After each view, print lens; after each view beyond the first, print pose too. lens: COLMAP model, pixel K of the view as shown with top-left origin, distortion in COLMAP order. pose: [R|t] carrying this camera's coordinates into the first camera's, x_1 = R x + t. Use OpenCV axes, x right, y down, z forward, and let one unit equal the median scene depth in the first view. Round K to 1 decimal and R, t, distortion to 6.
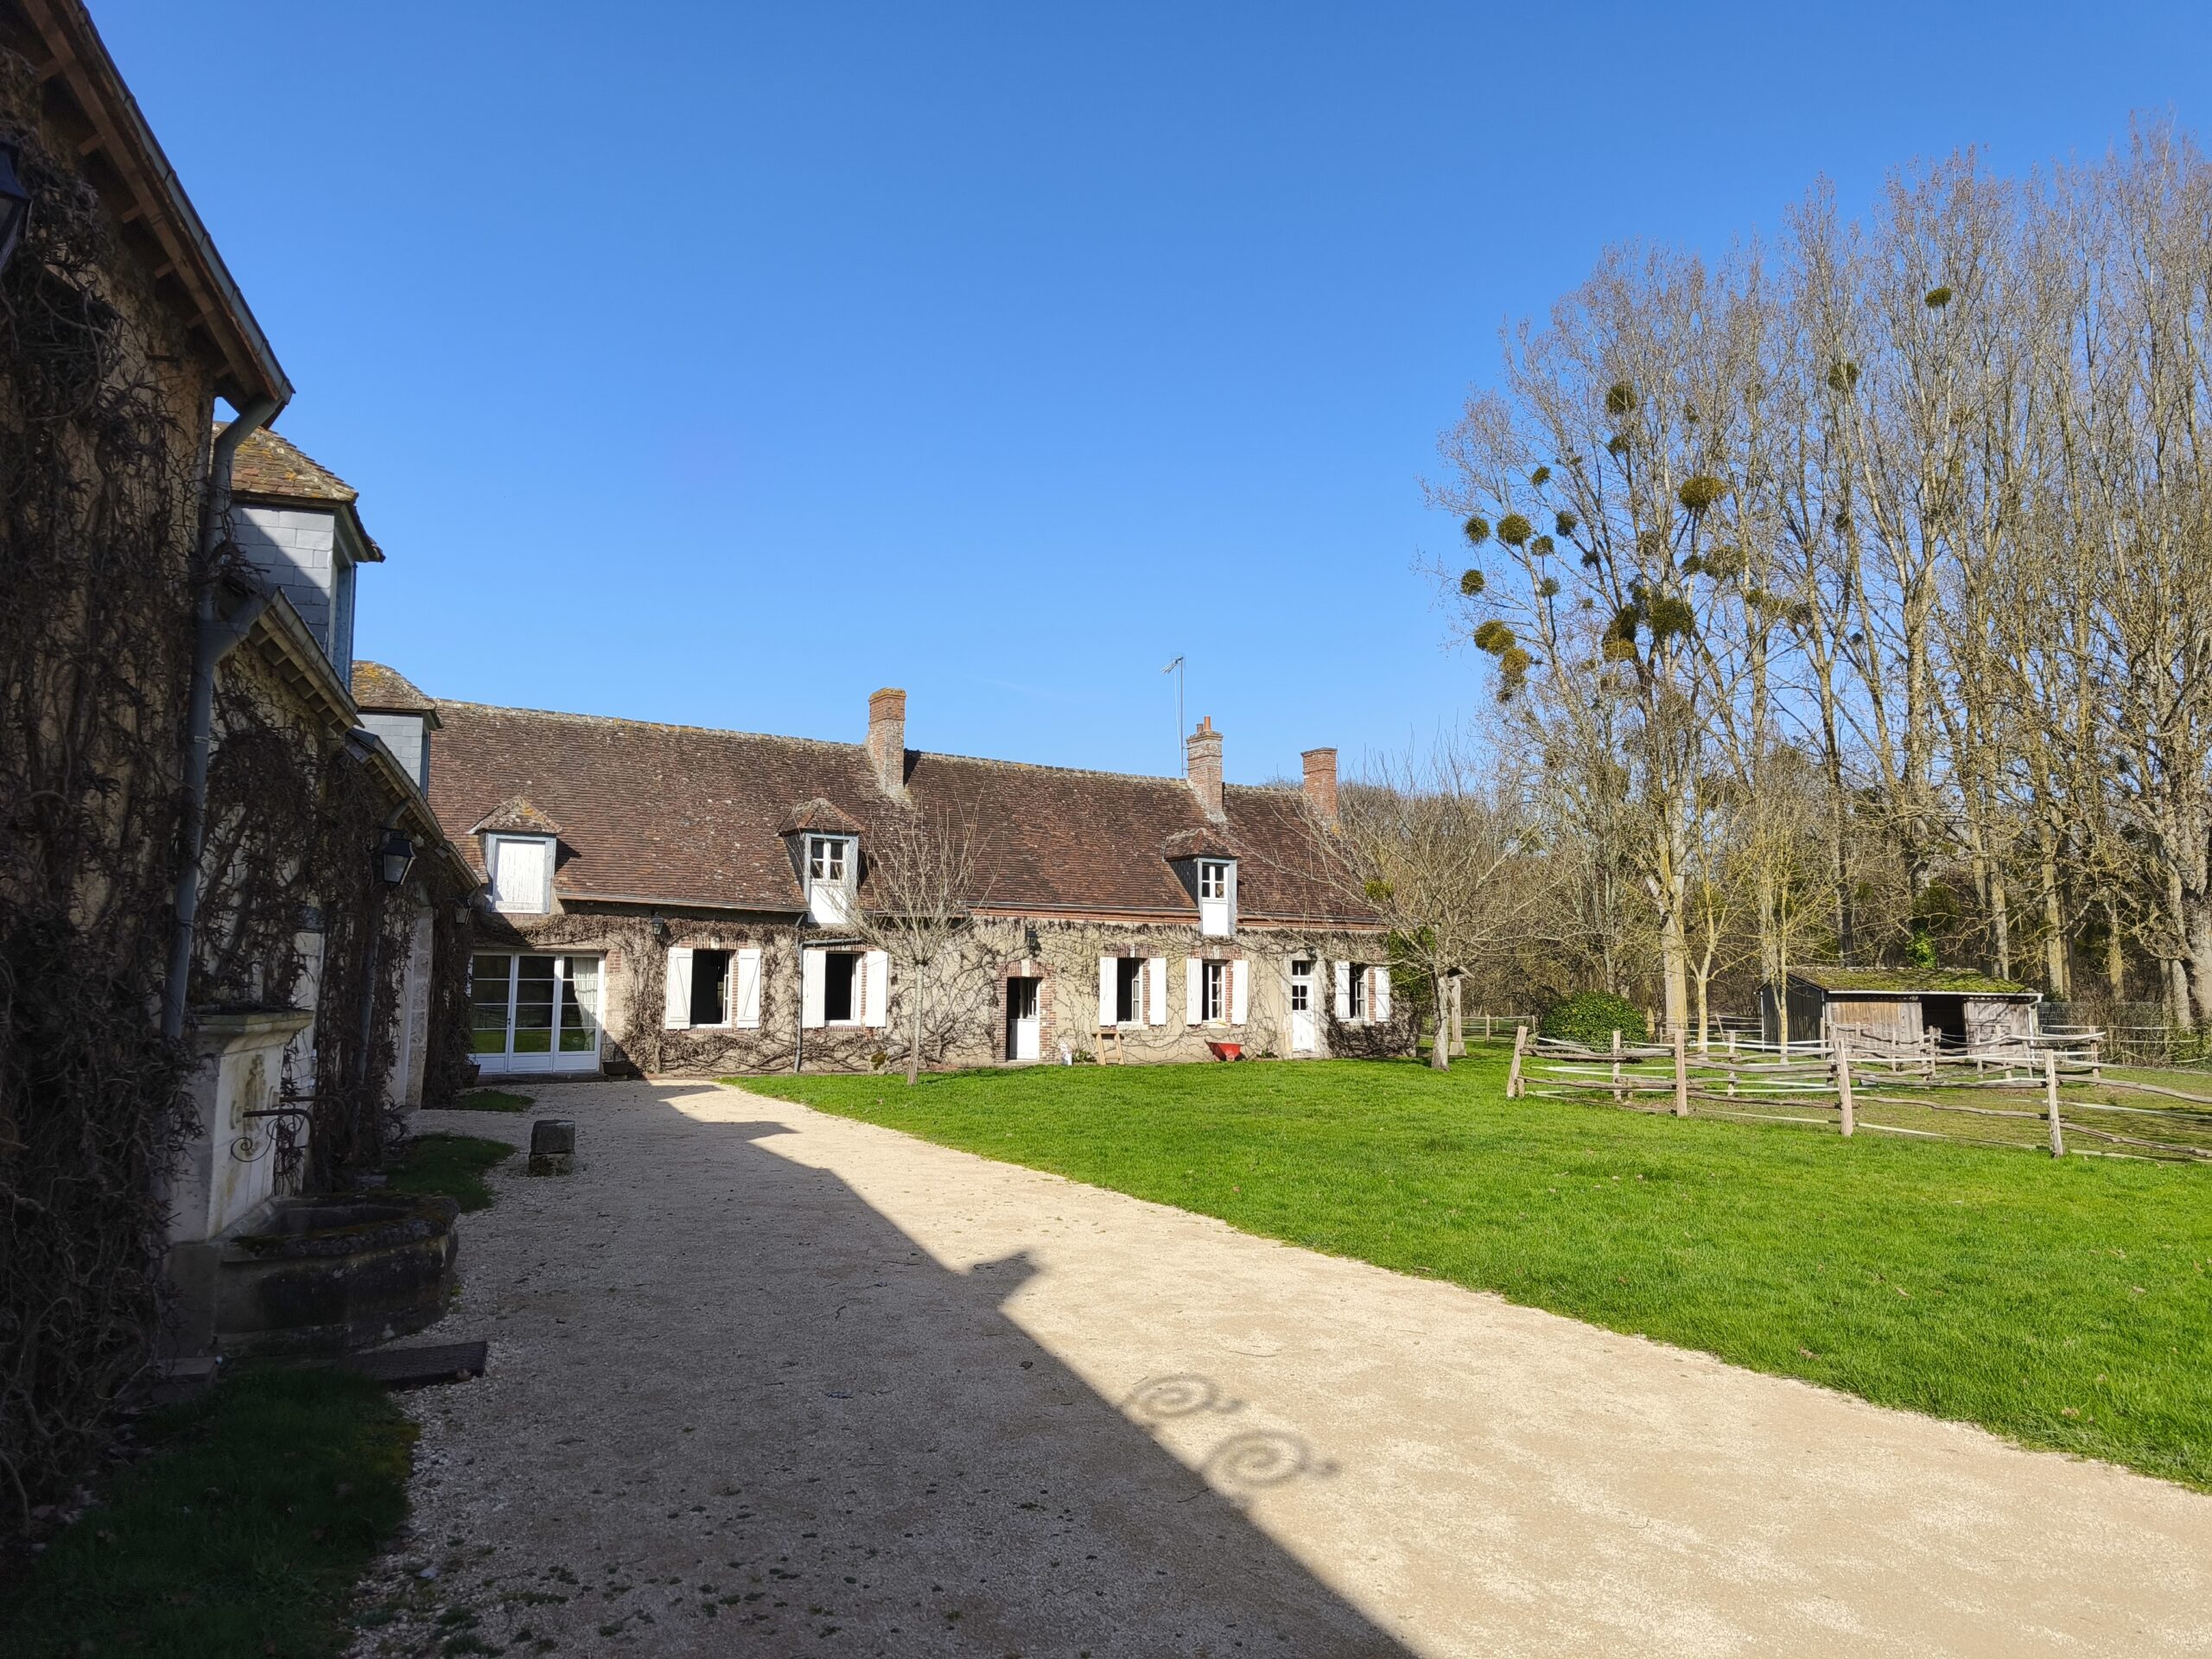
lens RADIAL K [[1442.7, 0, 1101.6], [0, 1442.7, 838.1], [0, 0, 1]] dist [0.052317, 0.003380]
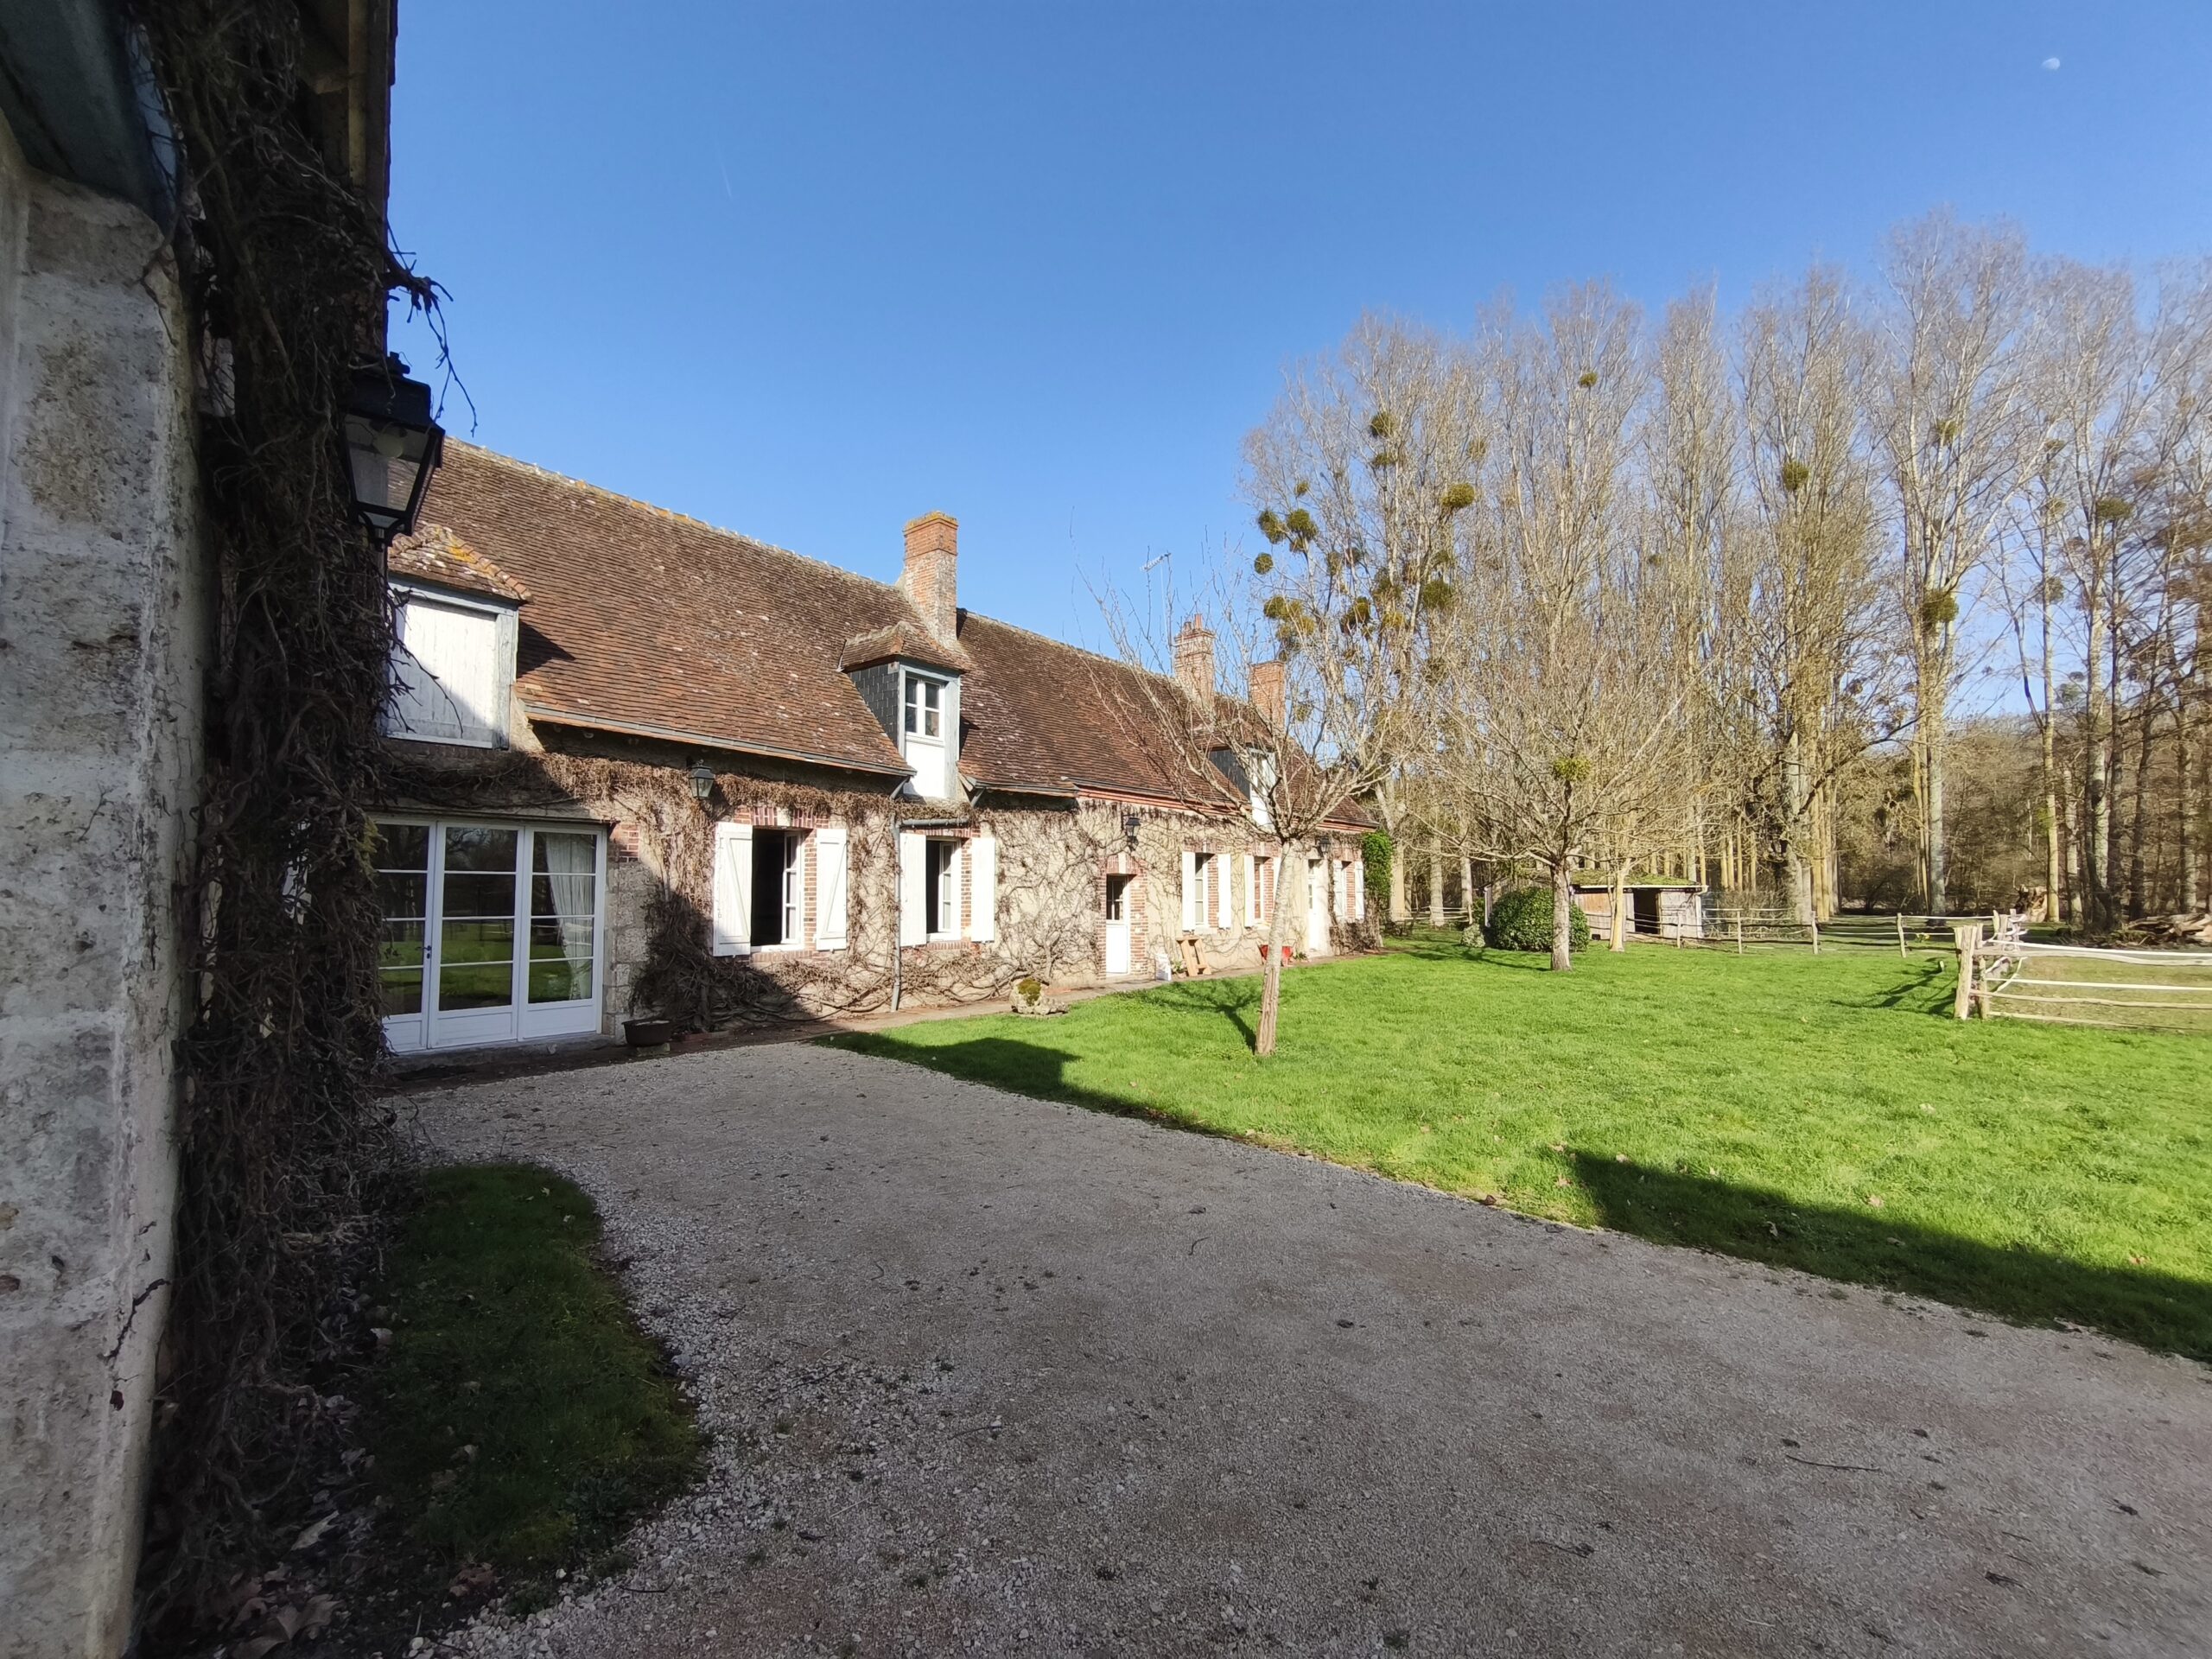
lens RADIAL K [[965.5, 0, 1115.0], [0, 965.5, 839.7], [0, 0, 1]] dist [-0.002196, -0.000379]
pose [[0.957770, 0.006723, 0.287457, -0.237371], [-0.021227, 0.998652, 0.047368, 0.056146], [-0.286751, -0.051469, 0.956622, 0.528336]]
